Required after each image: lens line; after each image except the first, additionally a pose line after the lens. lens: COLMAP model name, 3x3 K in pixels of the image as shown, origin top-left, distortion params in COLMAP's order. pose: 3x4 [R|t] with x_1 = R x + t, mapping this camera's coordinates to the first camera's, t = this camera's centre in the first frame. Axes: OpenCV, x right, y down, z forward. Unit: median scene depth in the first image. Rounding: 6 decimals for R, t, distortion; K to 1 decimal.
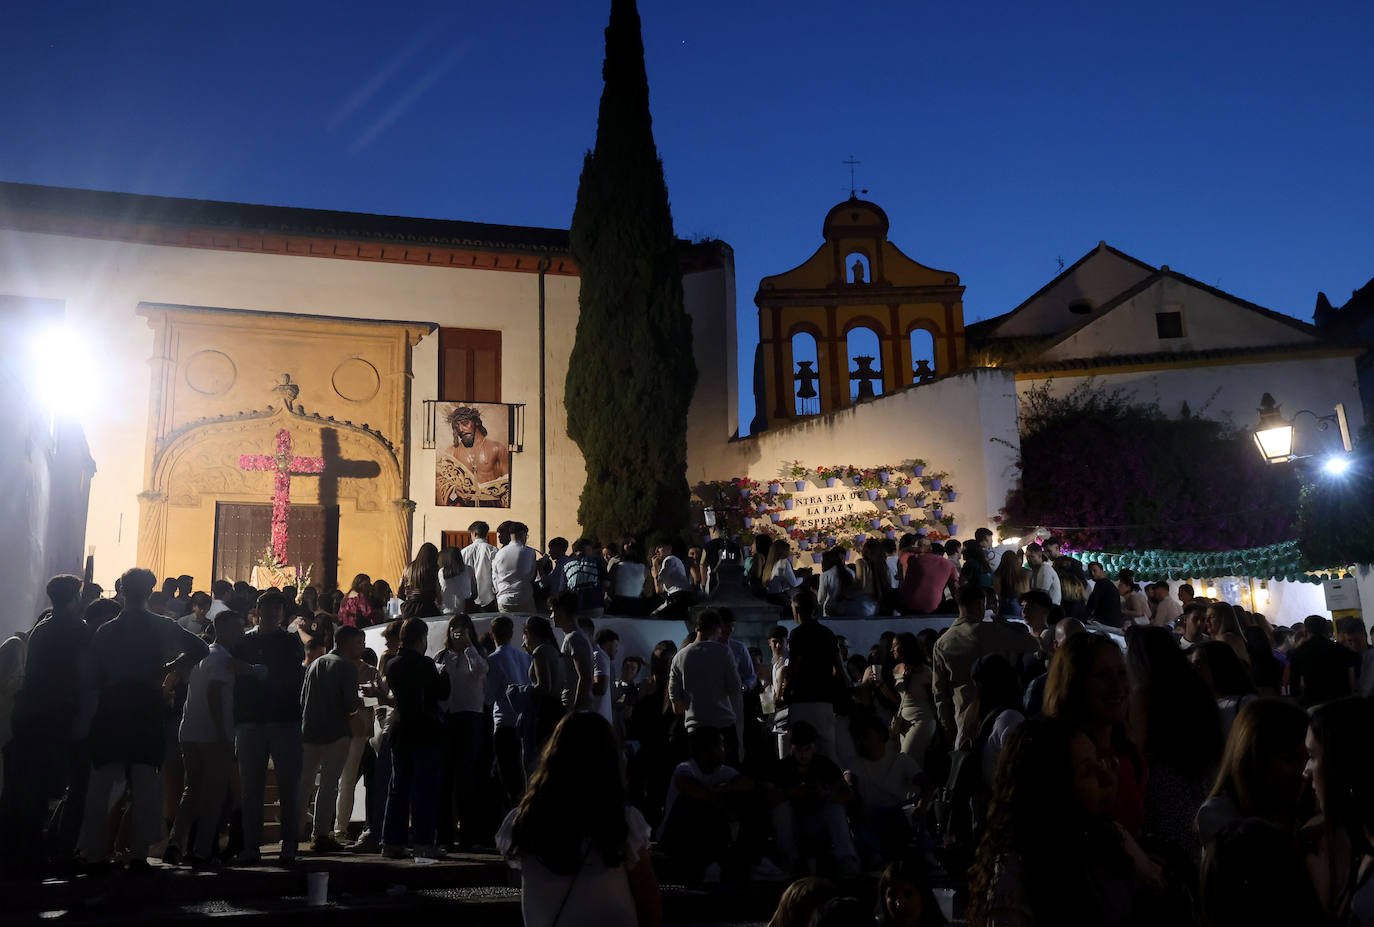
lens RADIAL K [[1439.0, 0, 687.0], [0, 1439.0, 463.5], [0, 0, 1]] dist [0.030887, -0.004094]
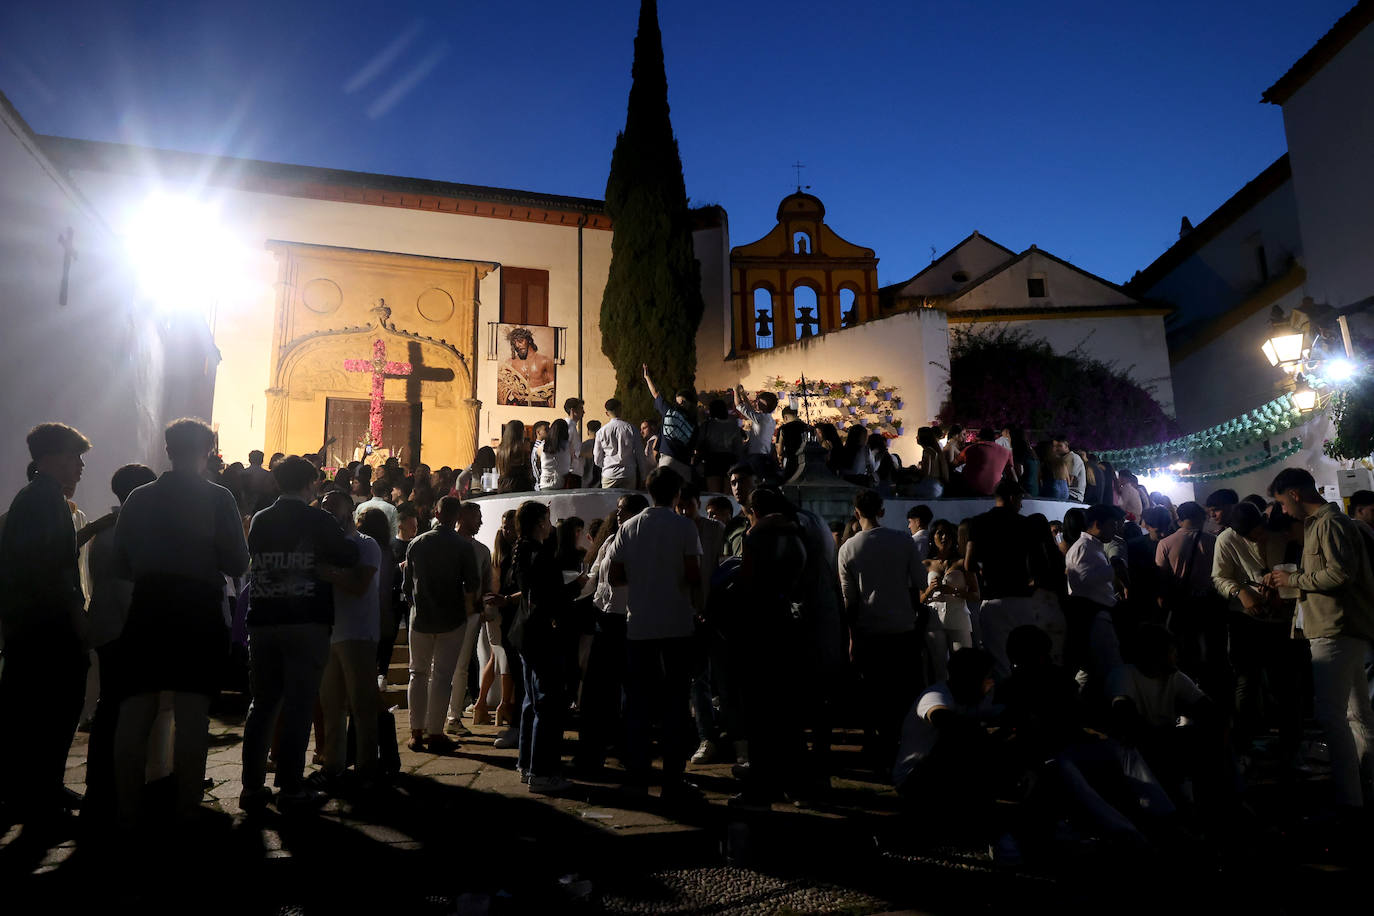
lens RADIAL K [[928.7, 0, 687.0], [0, 928.7, 458.0], [0, 0, 1]] dist [-0.080701, 0.000717]
pose [[0.998270, 0.018796, 0.055711, -0.051317], [-0.022479, 0.997550, 0.066248, 0.018442], [-0.054330, -0.067386, 0.996247, 0.169358]]
